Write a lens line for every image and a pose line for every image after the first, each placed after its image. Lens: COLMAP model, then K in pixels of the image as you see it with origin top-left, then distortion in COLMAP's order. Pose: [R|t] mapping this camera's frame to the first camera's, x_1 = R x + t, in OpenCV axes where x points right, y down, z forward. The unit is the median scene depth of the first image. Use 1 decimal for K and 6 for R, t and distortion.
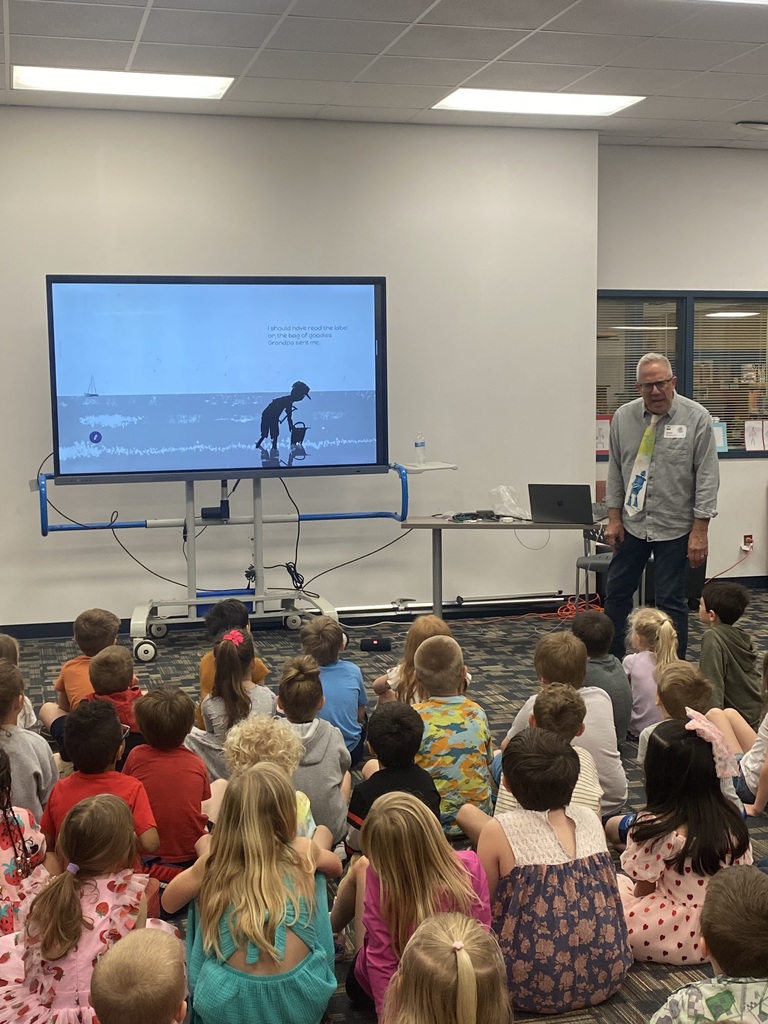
lens RADIAL K [[1409.7, 0, 402.3], [0, 1409.7, 505.0], [0, 0, 1]] dist [0.097616, 0.000000]
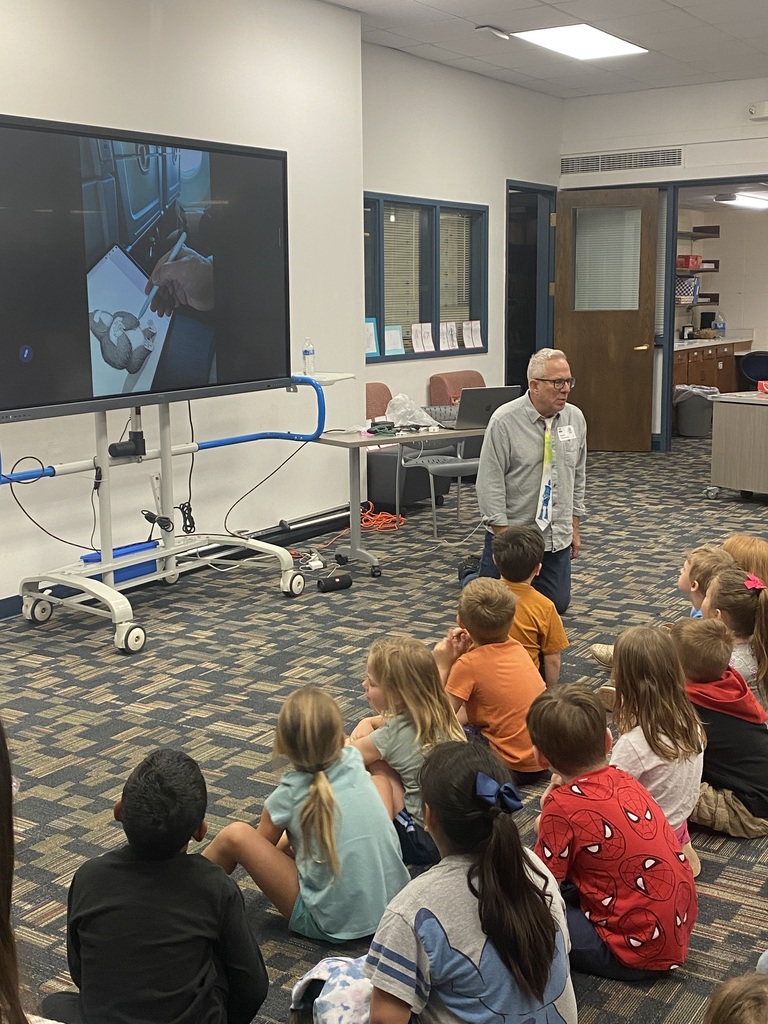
lens RADIAL K [[1225.9, 0, 374.8], [0, 1225.9, 490.6], [0, 0, 1]] dist [0.123984, 0.000000]
pose [[0.755736, -0.107200, 0.646043, -0.468644], [0.069092, 0.994057, 0.084124, -0.019064], [-0.651221, -0.018940, 0.758651, 0.398221]]
